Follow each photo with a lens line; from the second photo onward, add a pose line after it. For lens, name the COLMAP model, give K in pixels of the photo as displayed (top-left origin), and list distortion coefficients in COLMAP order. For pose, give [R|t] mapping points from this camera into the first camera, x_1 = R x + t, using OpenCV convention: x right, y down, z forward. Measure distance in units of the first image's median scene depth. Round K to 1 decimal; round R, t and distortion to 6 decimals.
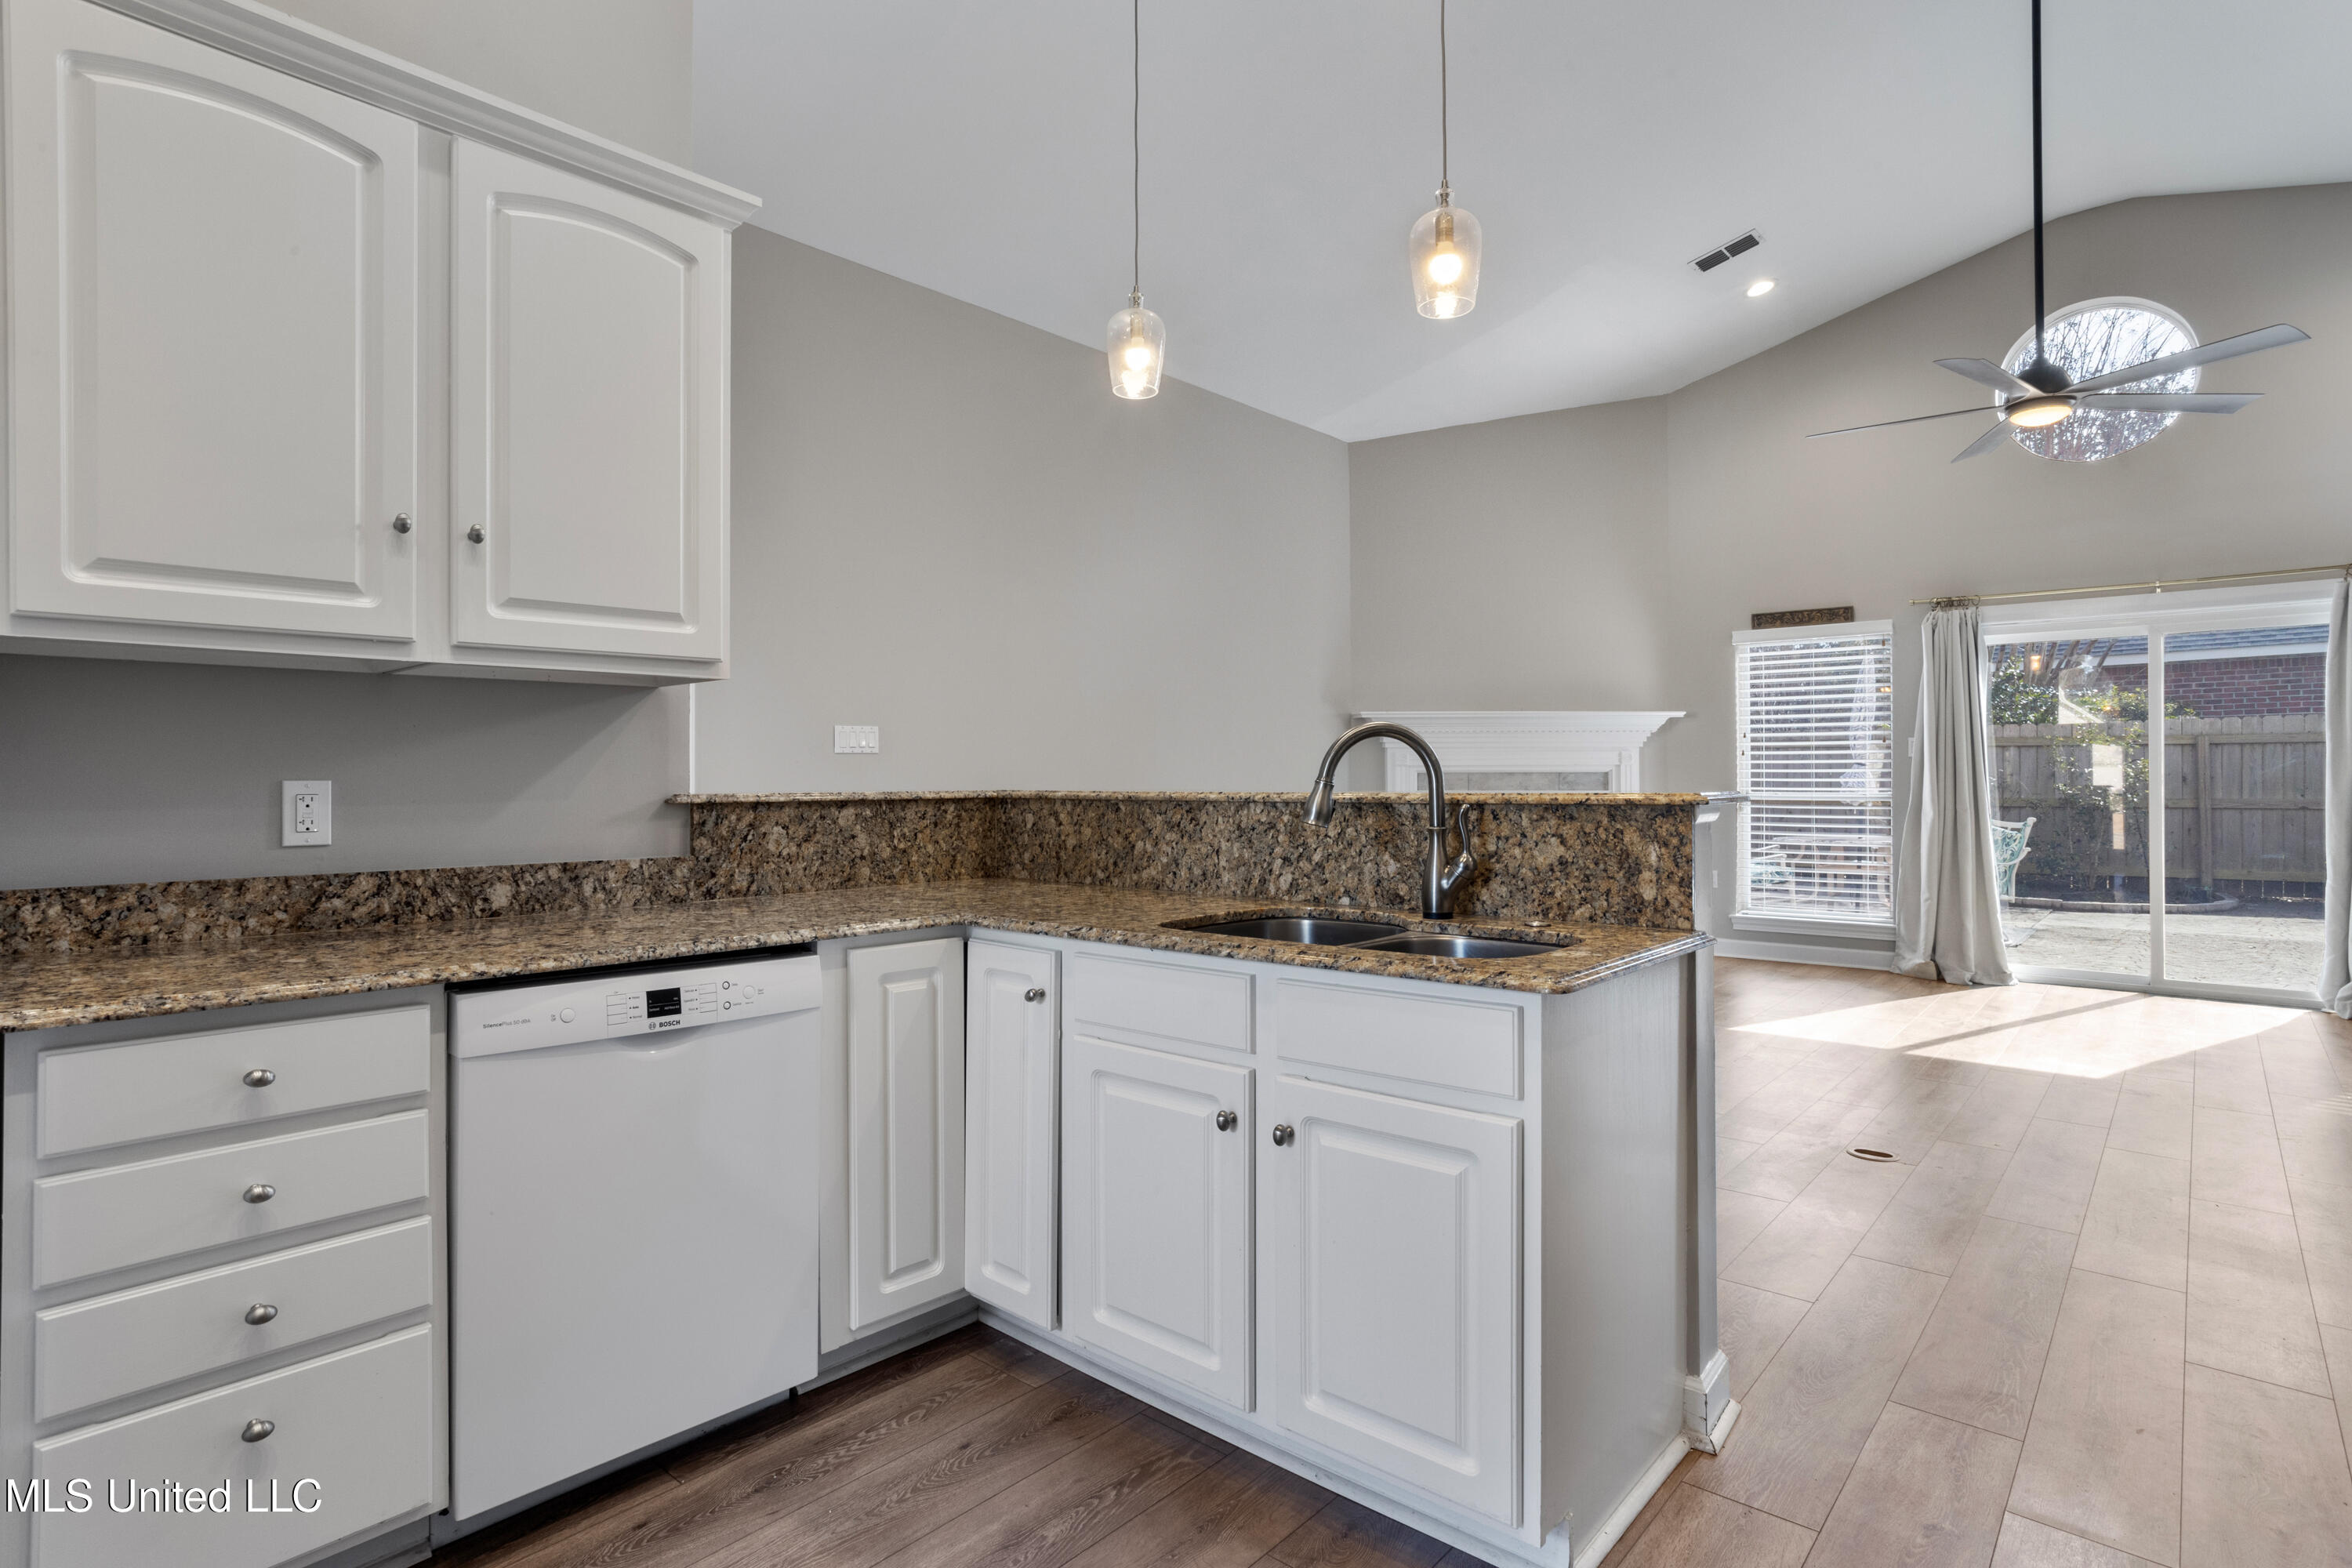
lens RADIAL K [[1189.6, 0, 1171.5], [0, 1189.6, 775.2], [0, 0, 1]] dist [-0.017898, 0.004367]
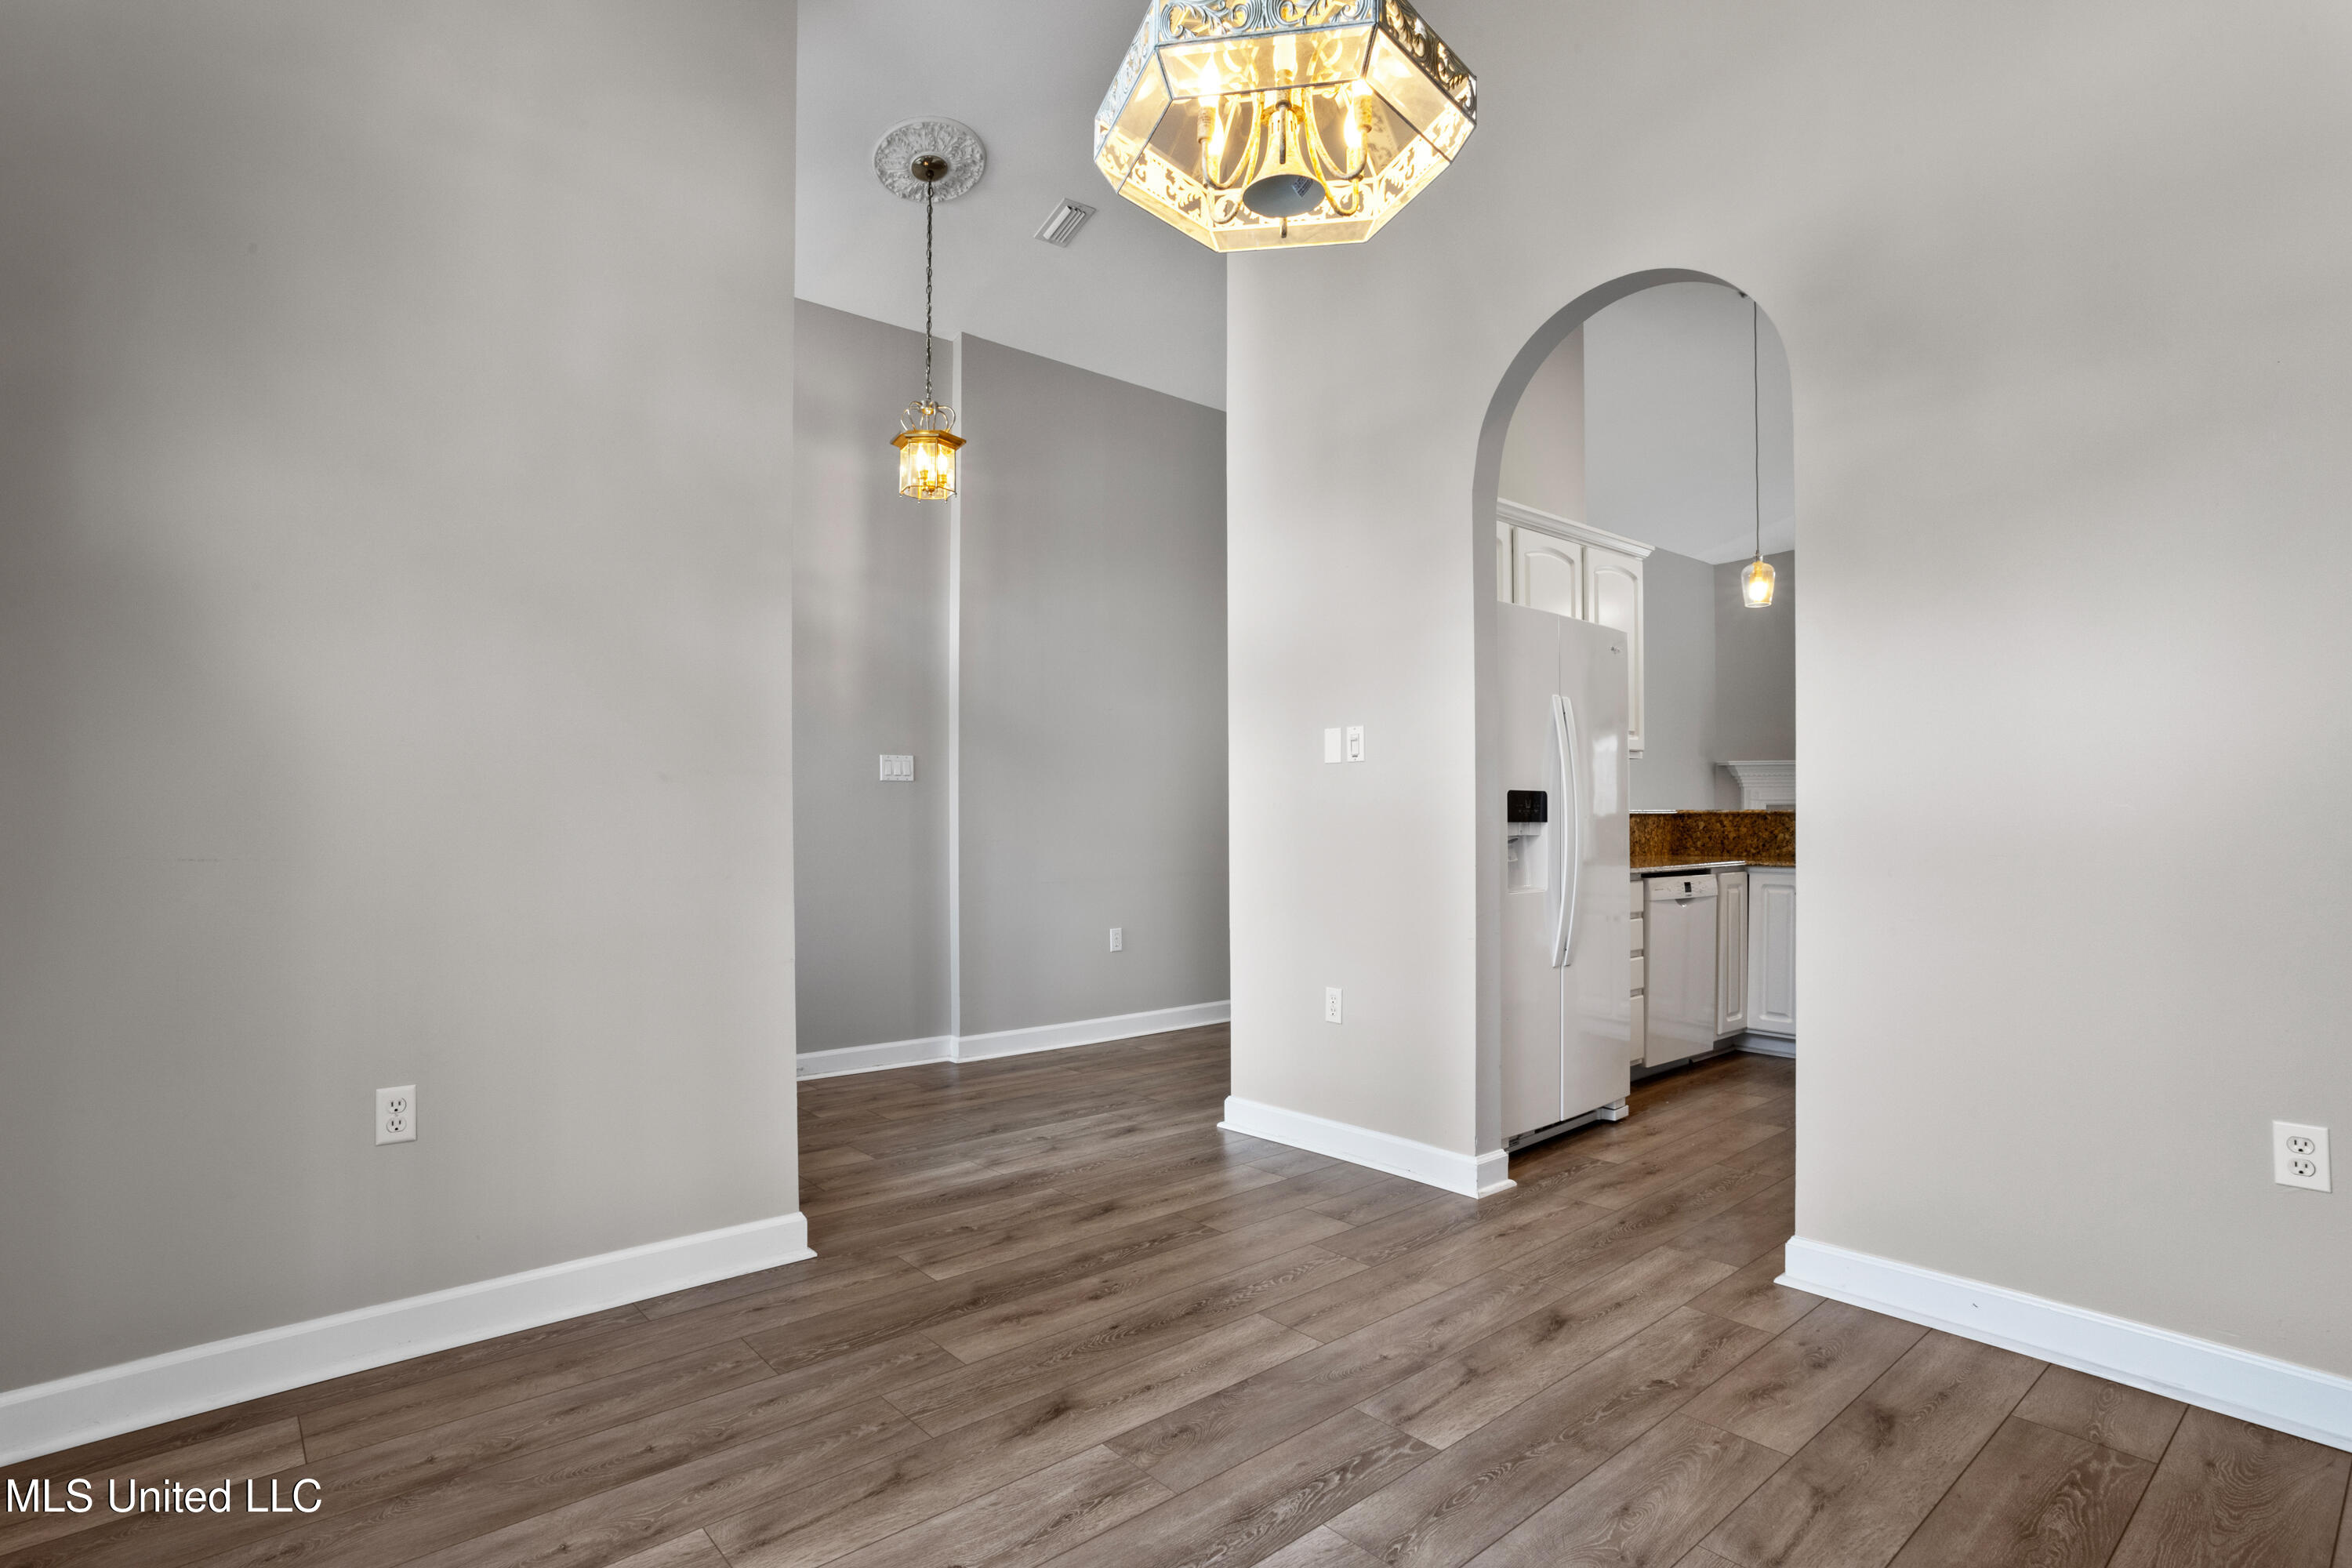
lens RADIAL K [[1145.2, 0, 1188.6], [0, 1145.2, 791.0], [0, 0, 1]] dist [0.004358, 0.000449]
pose [[0.991371, -0.000882, -0.131086, -1.054838], [-0.001431, 0.999845, -0.017549, 0.023740], [0.131081, 0.017585, 0.991216, -1.464136]]
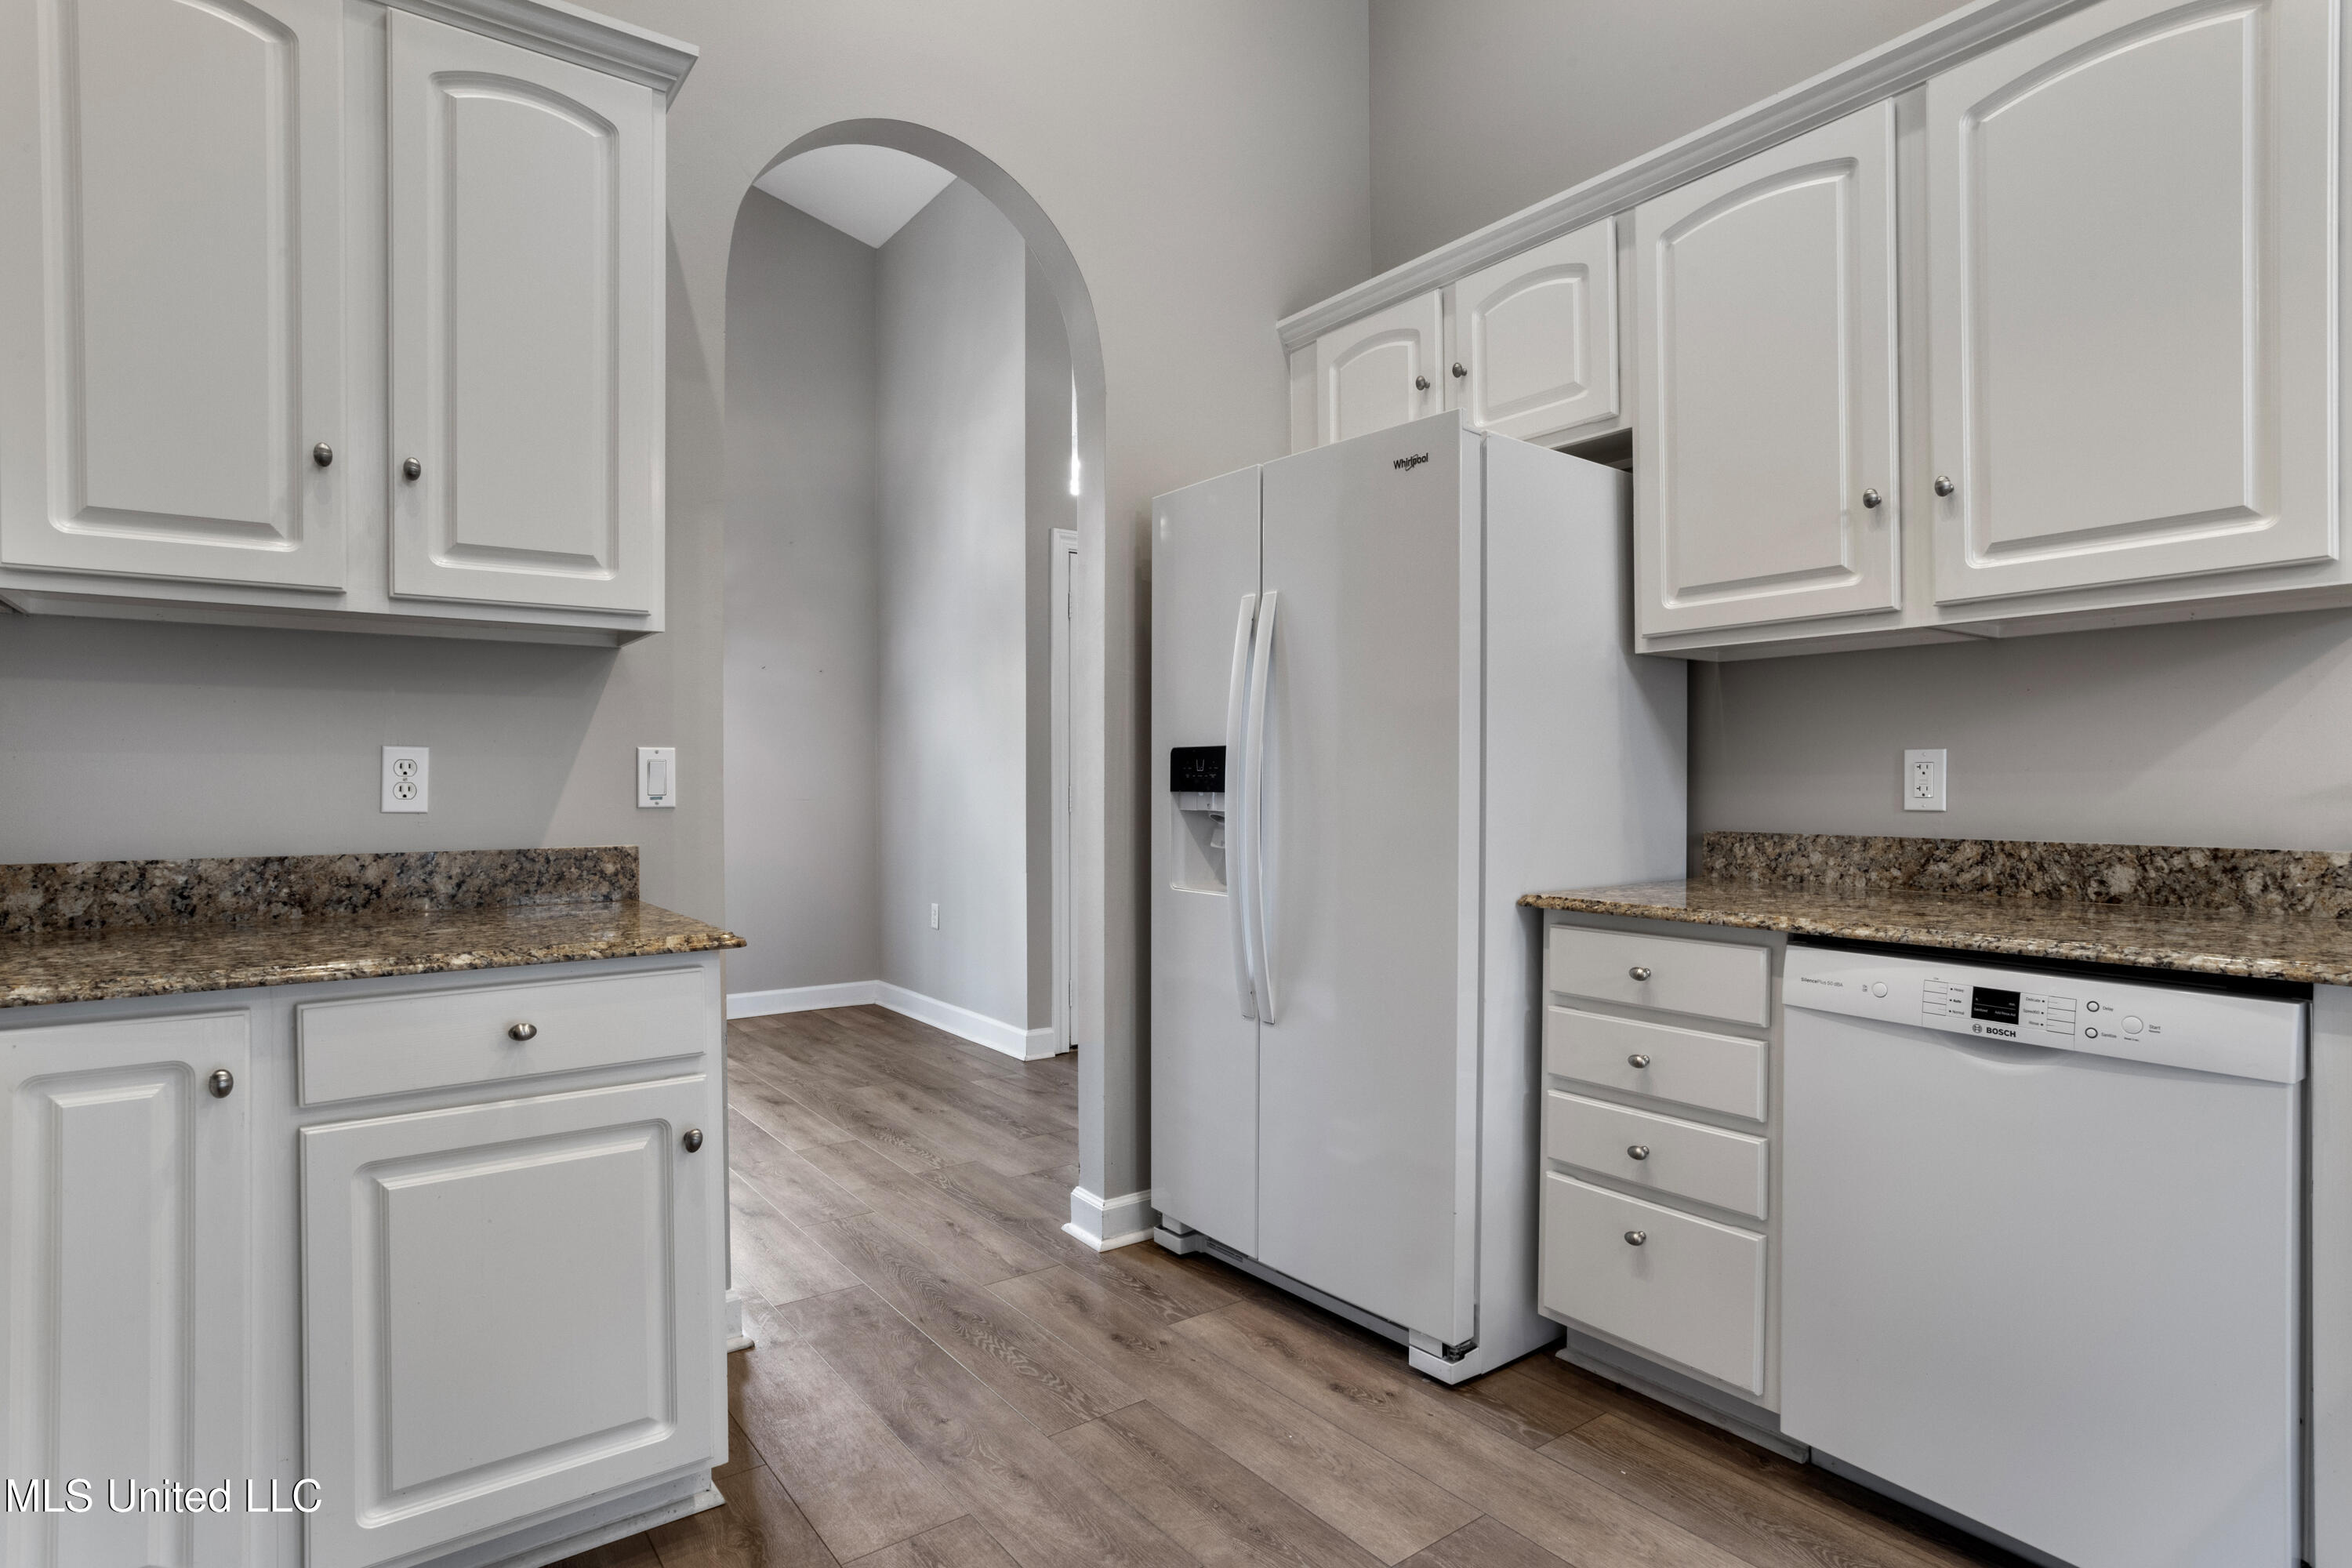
lens RADIAL K [[1189.6, 0, 1180.6], [0, 1189.6, 800.9], [0, 0, 1]] dist [-0.017898, 0.004367]
pose [[-0.201691, 0.017407, -0.979294, 0.437741], [0.005248, 0.999847, 0.016692, 0.028776], [0.979435, -0.001772, -0.201752, 0.541908]]
